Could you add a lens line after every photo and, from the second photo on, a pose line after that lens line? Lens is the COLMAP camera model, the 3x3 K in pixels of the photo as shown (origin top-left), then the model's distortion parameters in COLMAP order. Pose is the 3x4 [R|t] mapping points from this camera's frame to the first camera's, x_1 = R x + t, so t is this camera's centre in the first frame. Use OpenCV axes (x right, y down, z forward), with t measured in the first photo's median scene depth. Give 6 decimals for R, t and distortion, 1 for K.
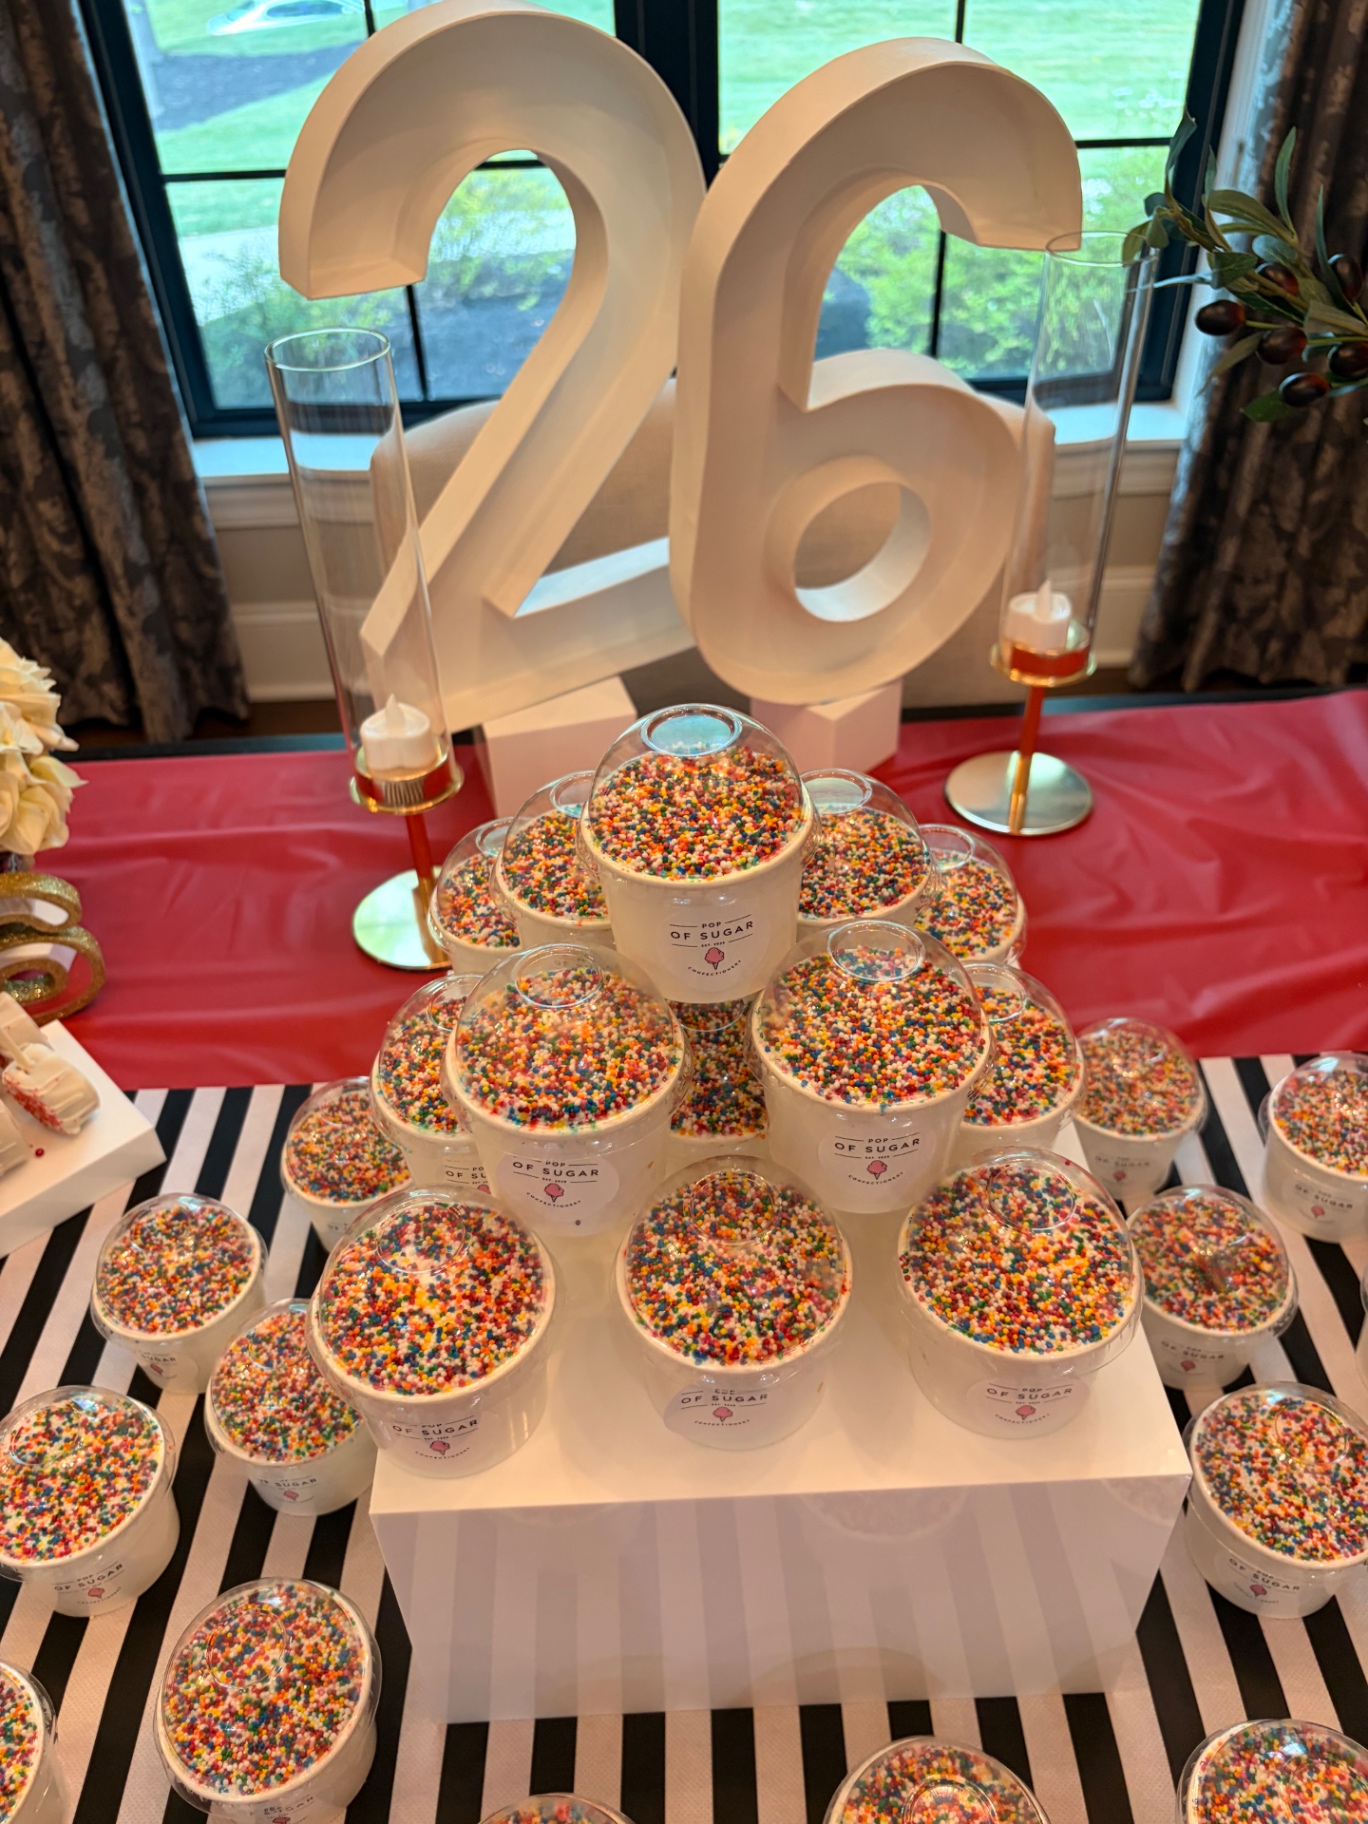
lens RADIAL K [[1406.2, 0, 701.0], [0, 1406.2, 917.1], [0, 0, 1]] dist [0.037676, -0.043030]
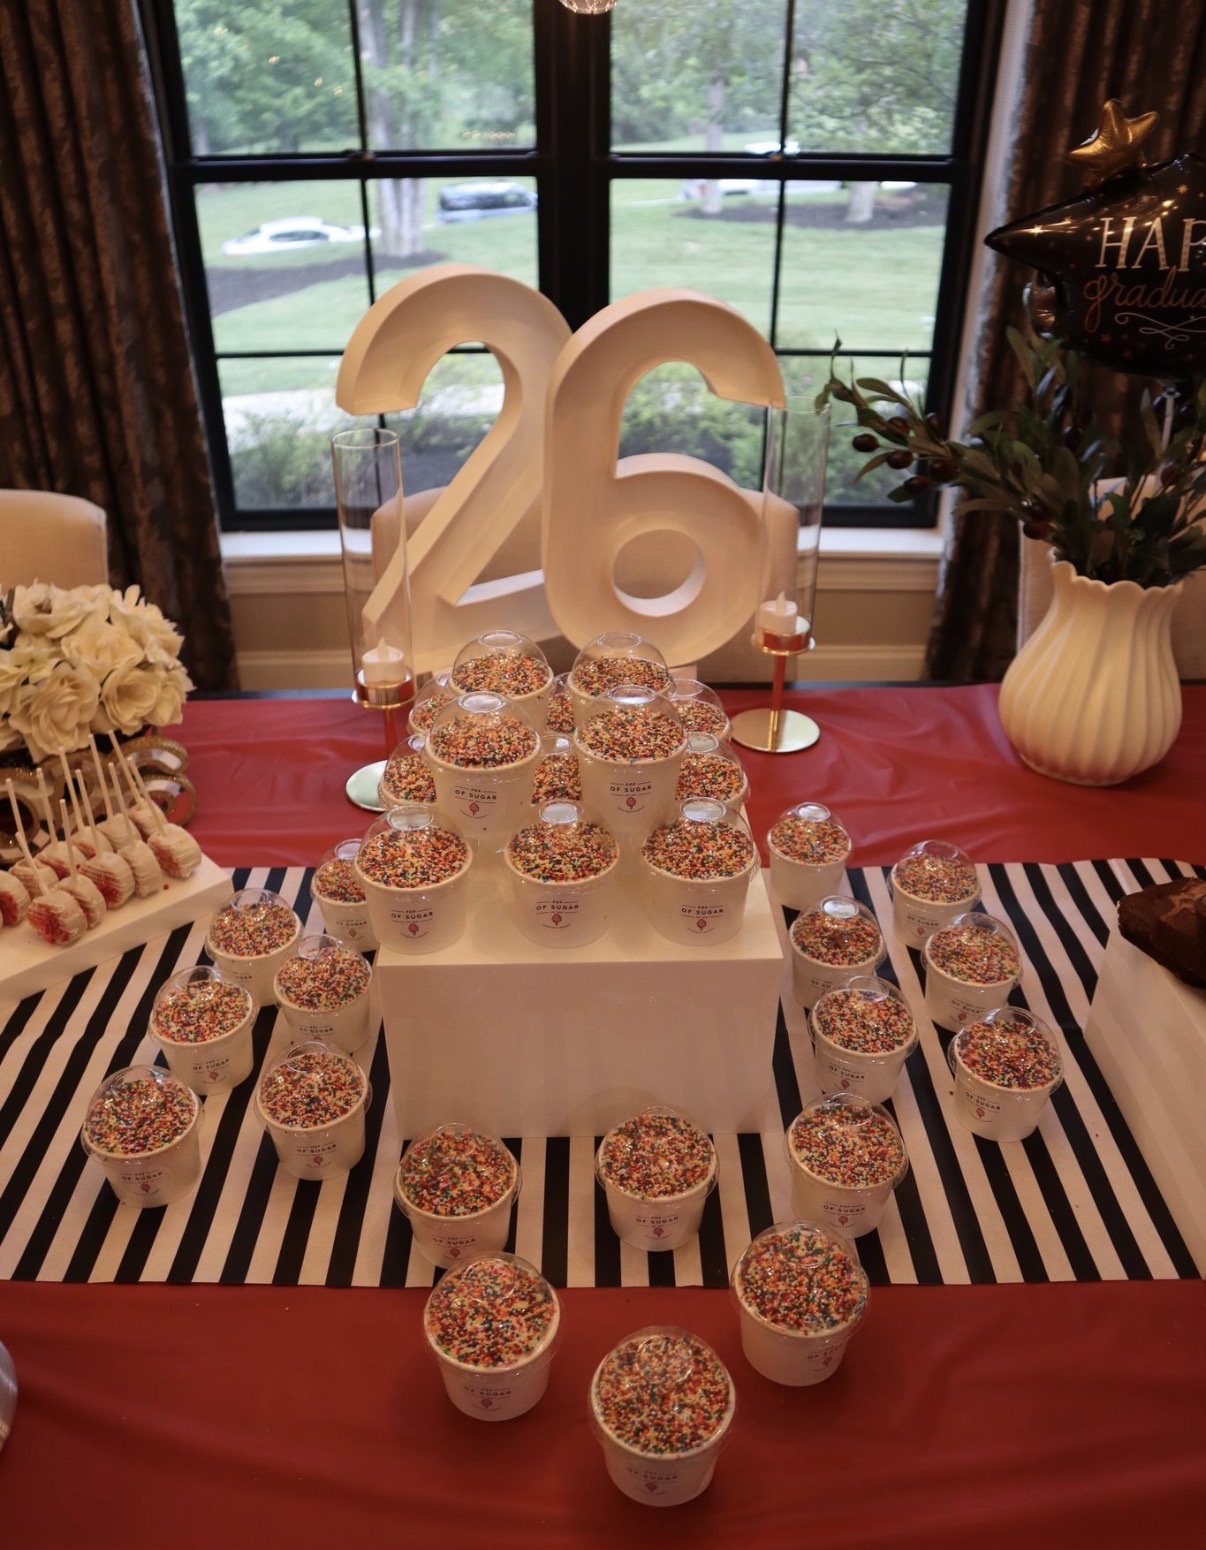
lens RADIAL K [[1271.3, 0, 625.3], [0, 1271.3, 817.4], [0, 0, 1]] dist [-0.107719, 0.043833]
pose [[0.999395, 0.028162, 0.020408, 0.055459], [-0.025129, 0.990379, -0.136082, 0.319754], [-0.024044, 0.135487, 0.990487, -0.592401]]
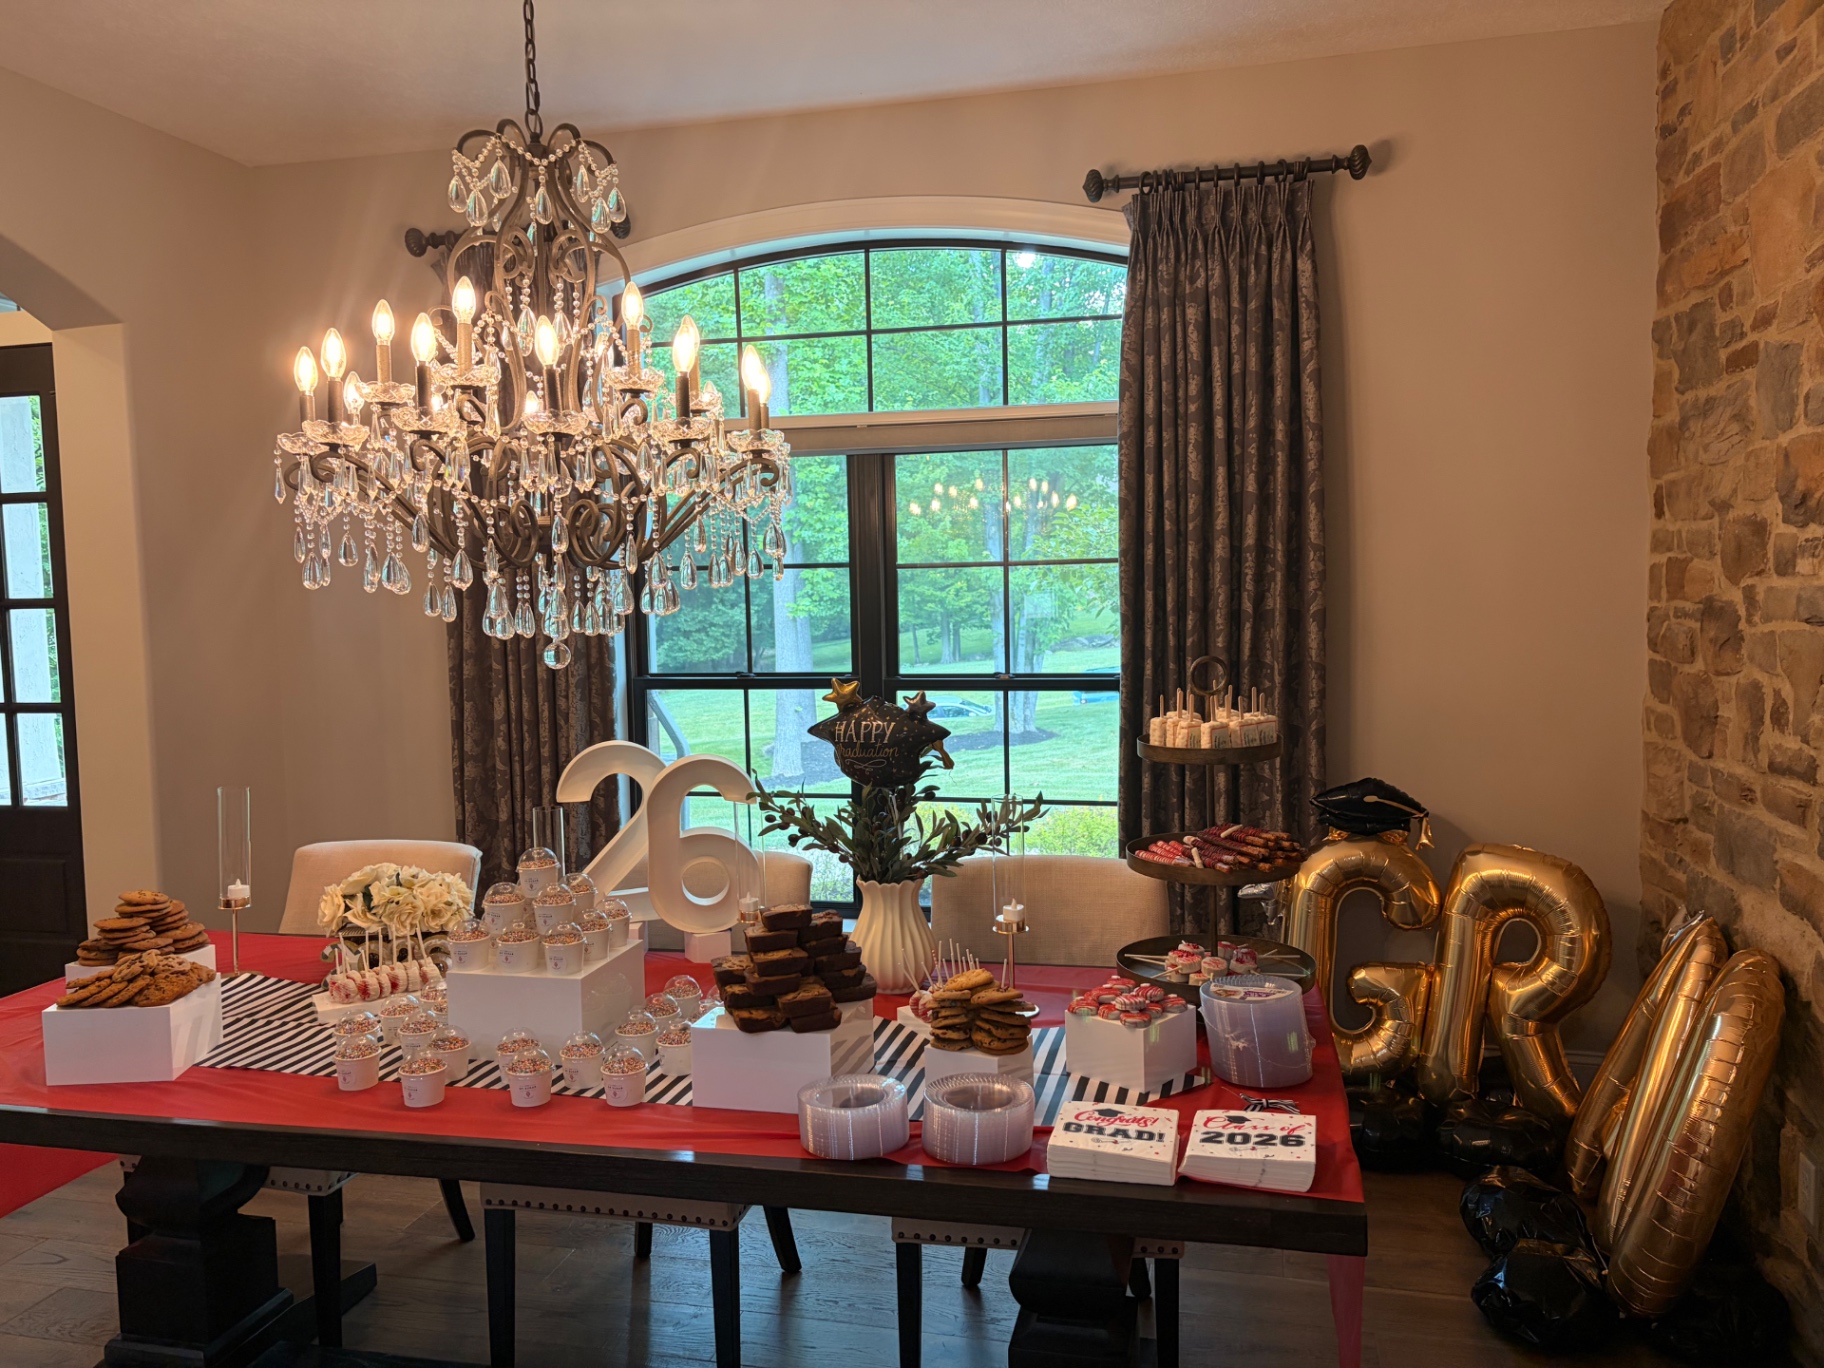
lens RADIAL K [[1406.2, 0, 944.6], [0, 1406.2, 660.4], [0, 0, 1]] dist [0.037676, -0.043030]
pose [[0.968730, 0.030498, -0.246234, 2.149752], [-0.165859, 0.817695, -0.551240, 1.544520], [0.184532, 0.574843, 0.797185, -2.723355]]
